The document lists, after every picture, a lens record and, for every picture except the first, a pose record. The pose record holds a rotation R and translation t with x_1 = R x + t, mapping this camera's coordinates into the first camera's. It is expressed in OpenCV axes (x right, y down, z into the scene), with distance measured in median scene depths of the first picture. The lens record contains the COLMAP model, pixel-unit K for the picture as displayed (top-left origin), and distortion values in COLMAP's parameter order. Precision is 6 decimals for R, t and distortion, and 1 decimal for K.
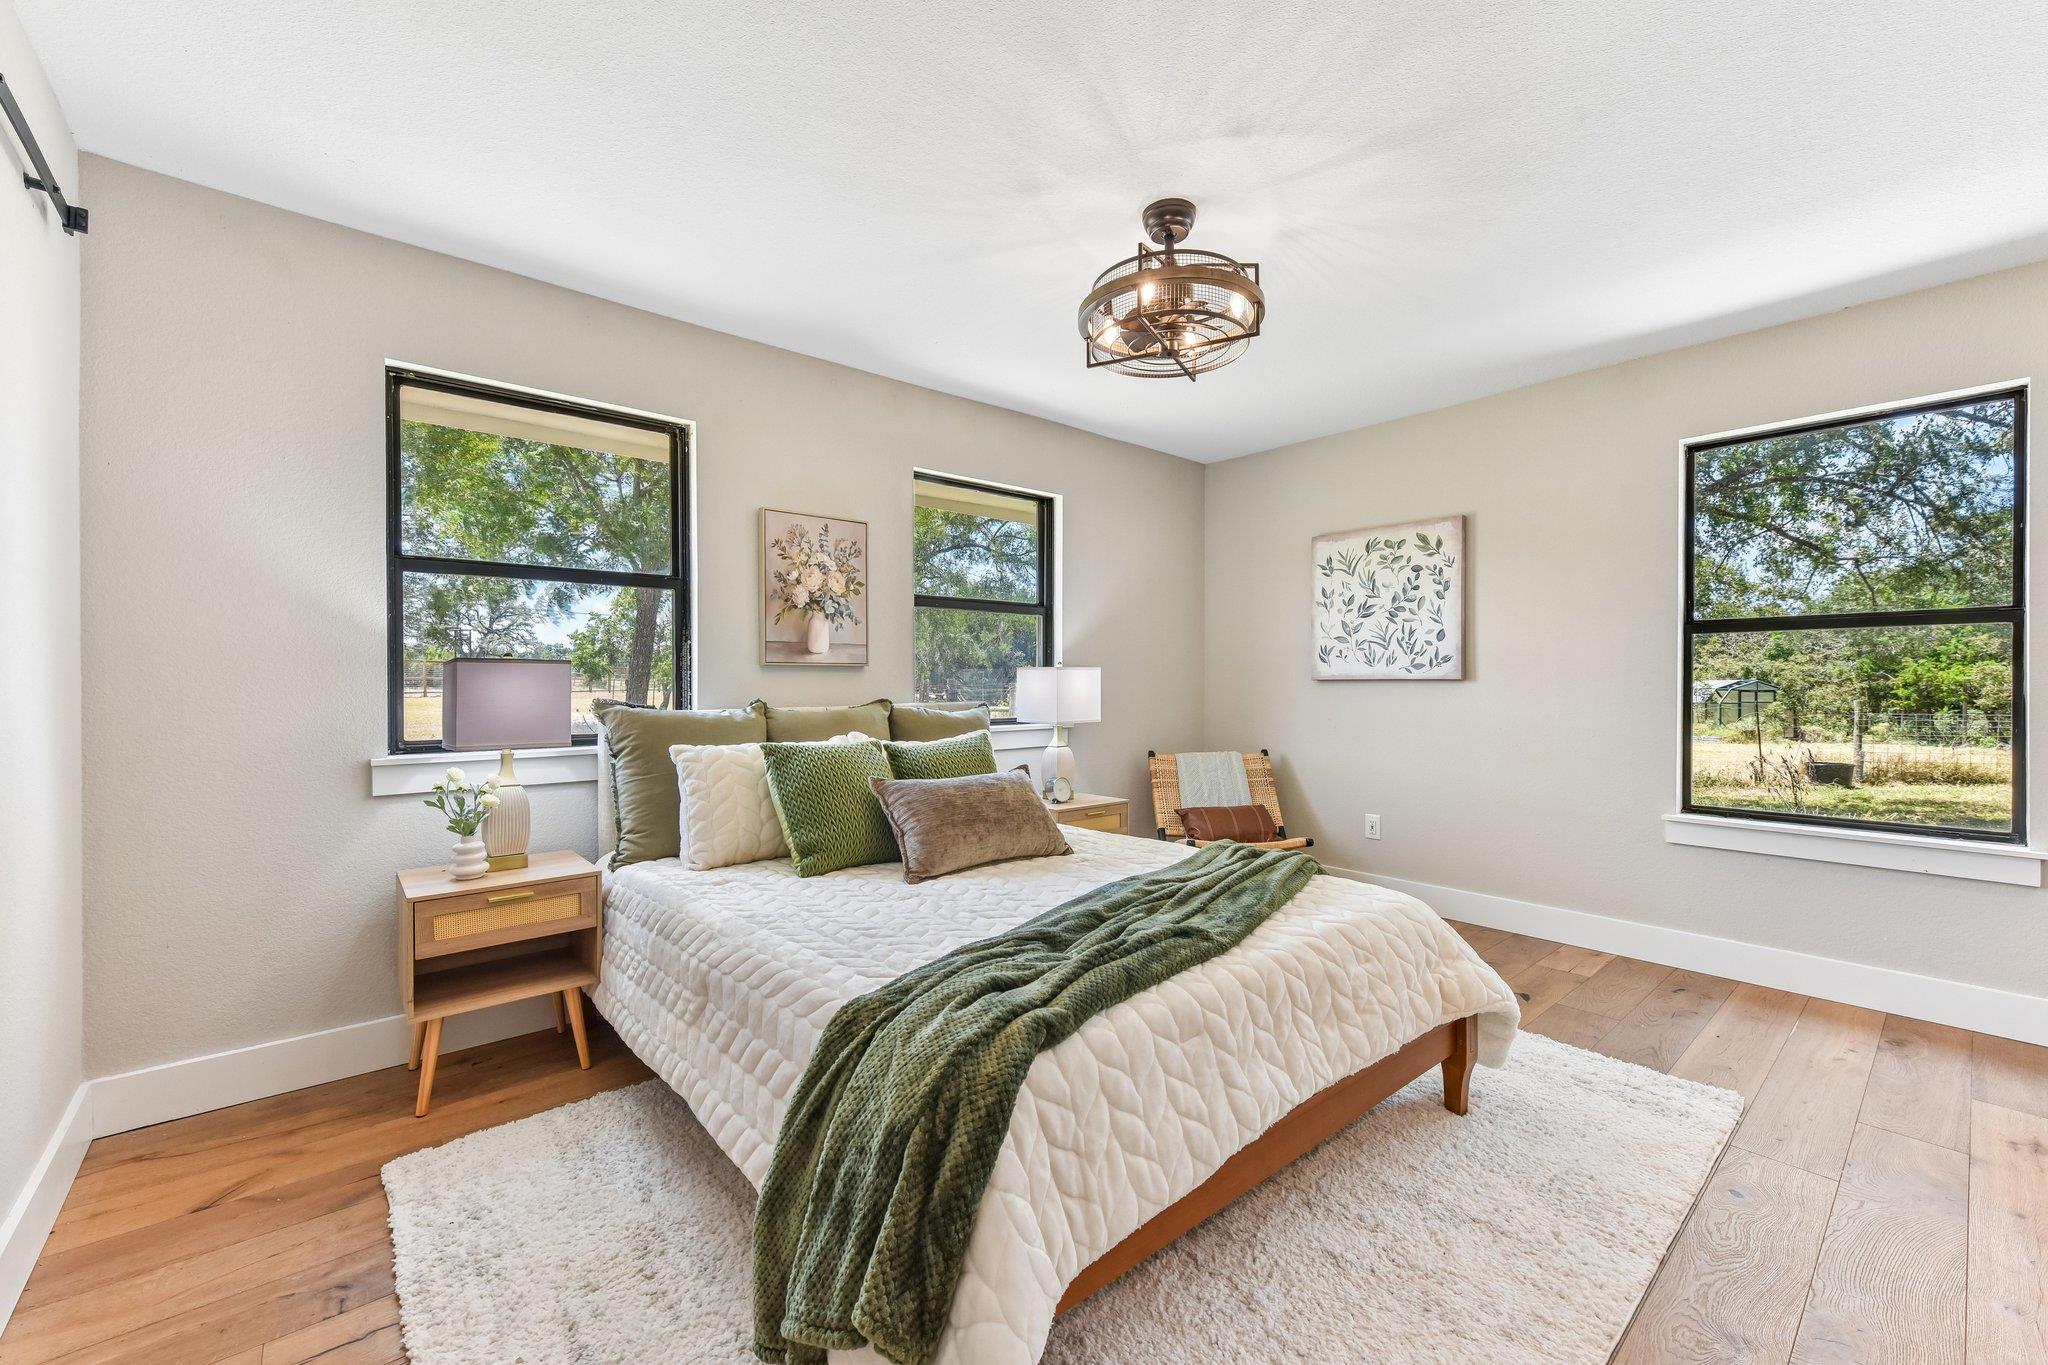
lens RADIAL K [[817.2, 0, 1031.5], [0, 817.2, 682.9], [0, 0, 1]] dist [0.005432, -0.001931]
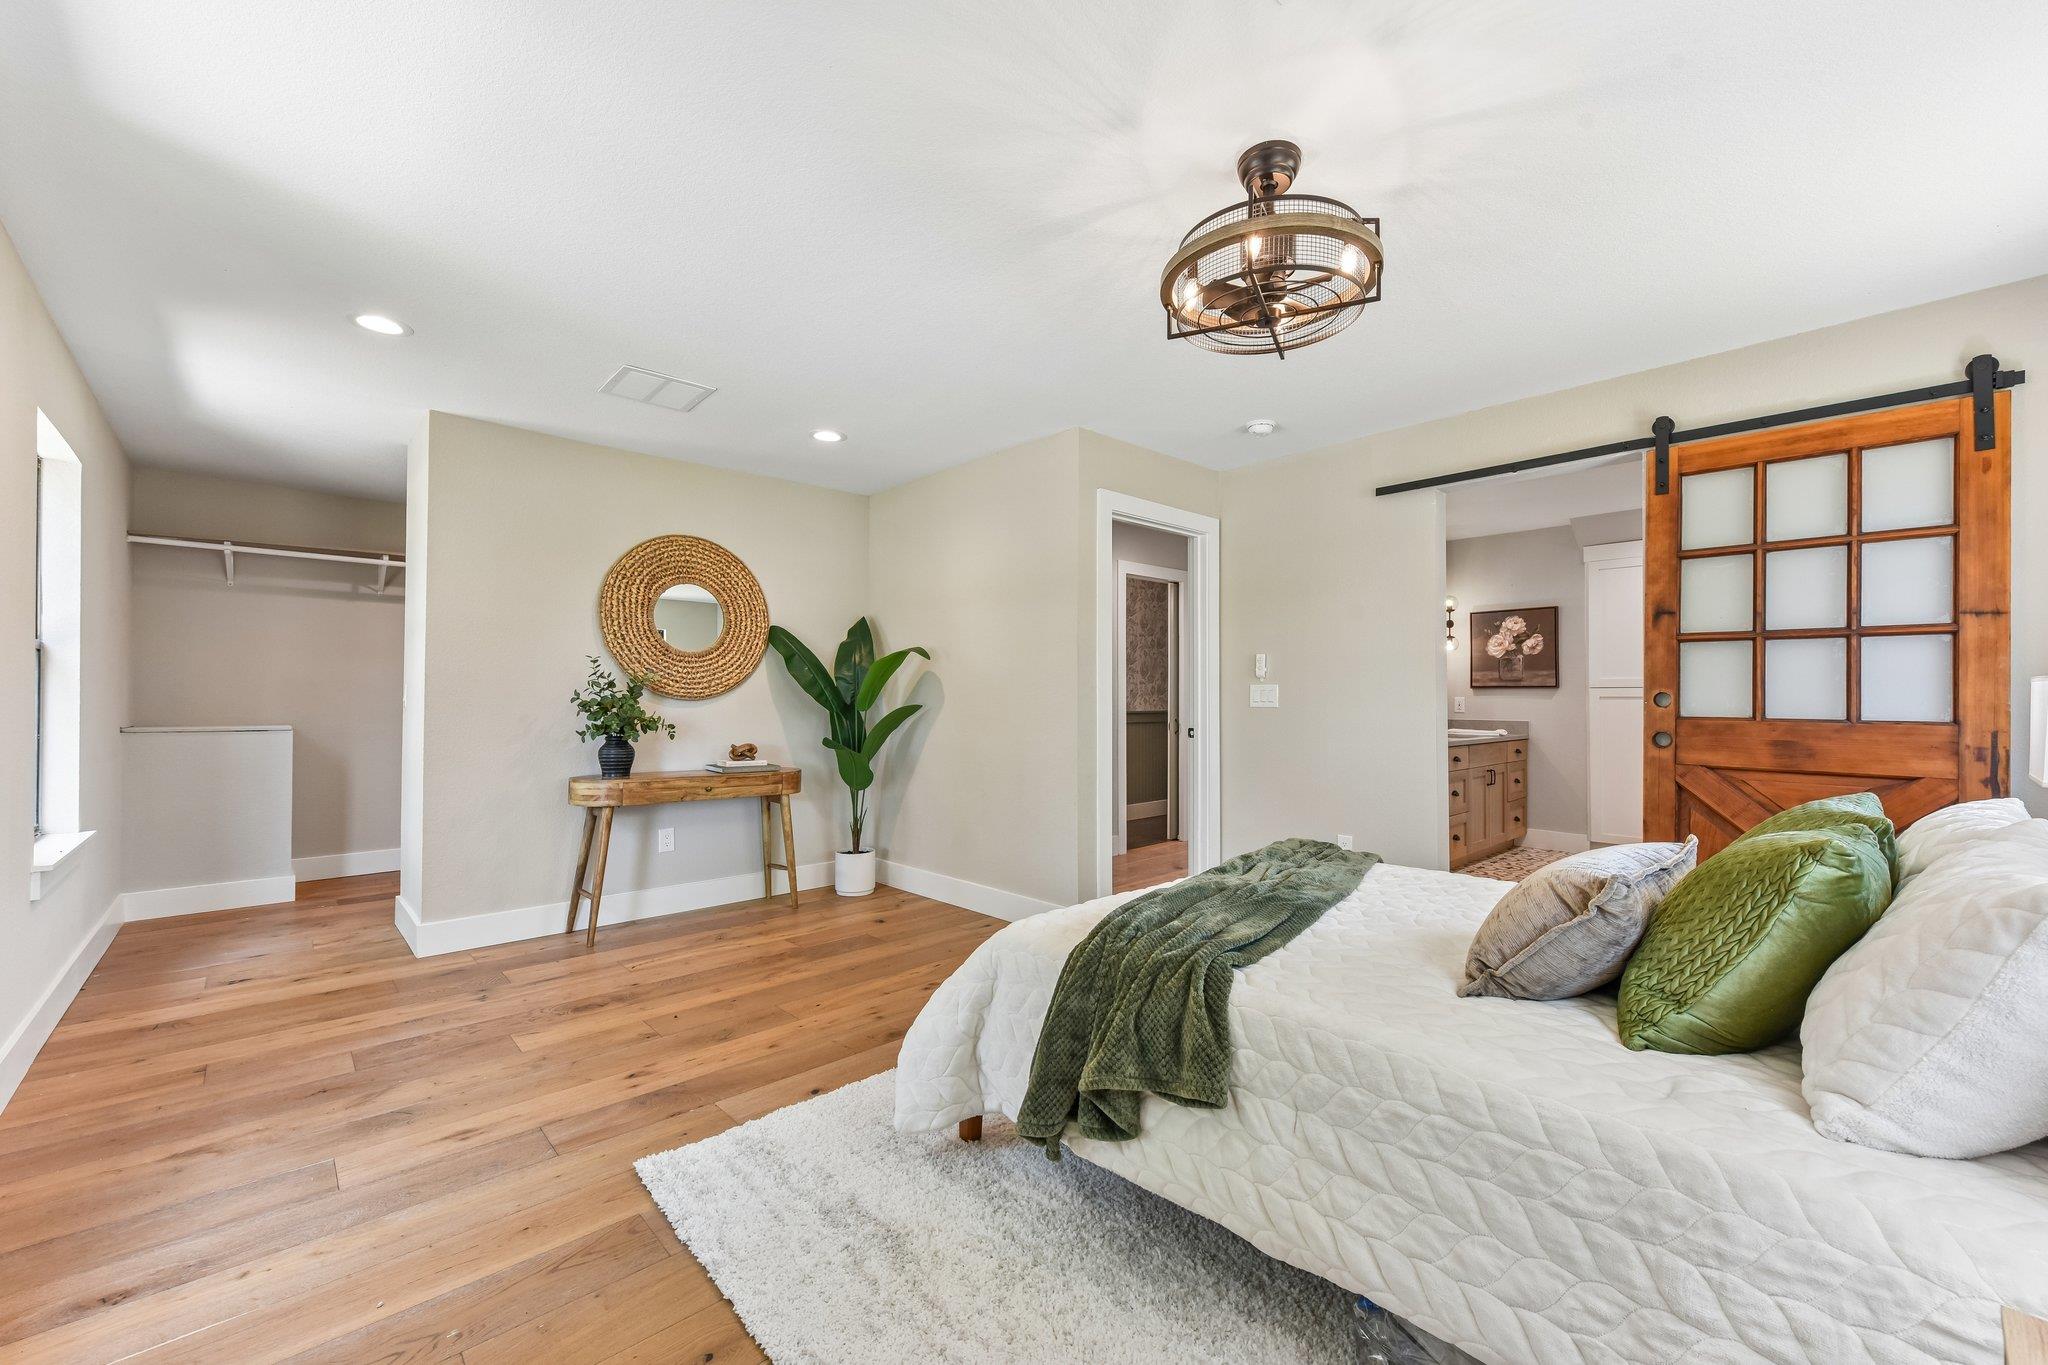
lens RADIAL K [[817.2, 0, 1039.0], [0, 817.2, 685.6], [0, 0, 1]] dist [0.005432, -0.001931]
pose [[-0.998823, -0.004002, -0.048338, 0.268198], [-0.003422, 0.999921, -0.012072, -0.004094], [0.048383, -0.011892, -0.998758, 1.083676]]
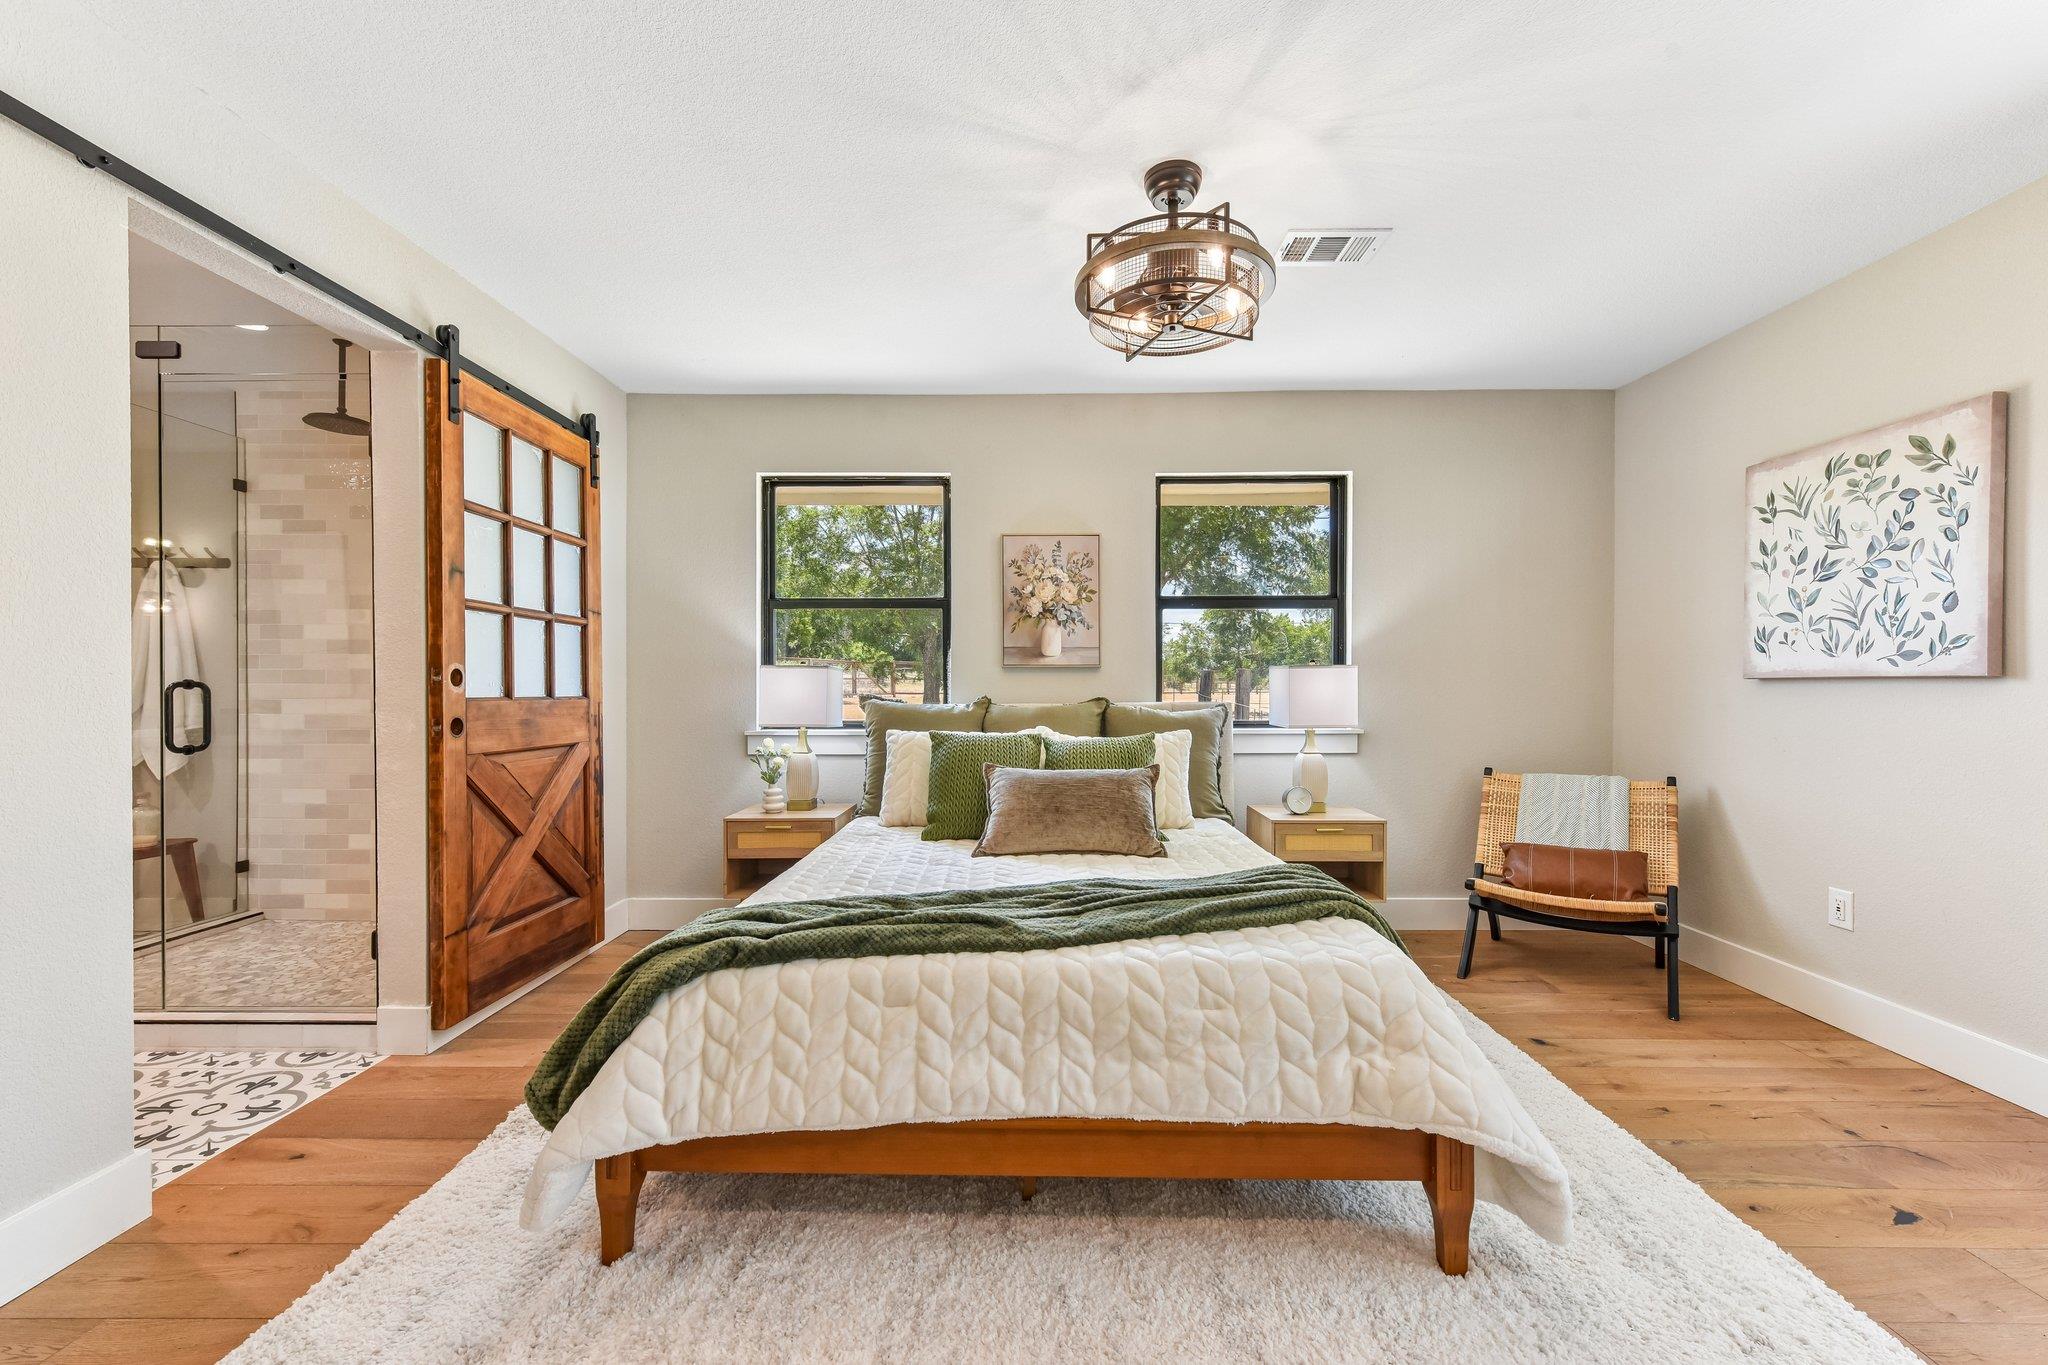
lens RADIAL K [[817.2, 0, 1034.1], [0, 817.2, 689.3], [0, 0, 1]] dist [0.005432, -0.001931]
pose [[0.752304, 0.004314, -0.658803, 0.393849], [-0.001480, 0.999987, 0.004857, 0.003274], [0.658815, -0.002679, 0.752300, 0.114823]]
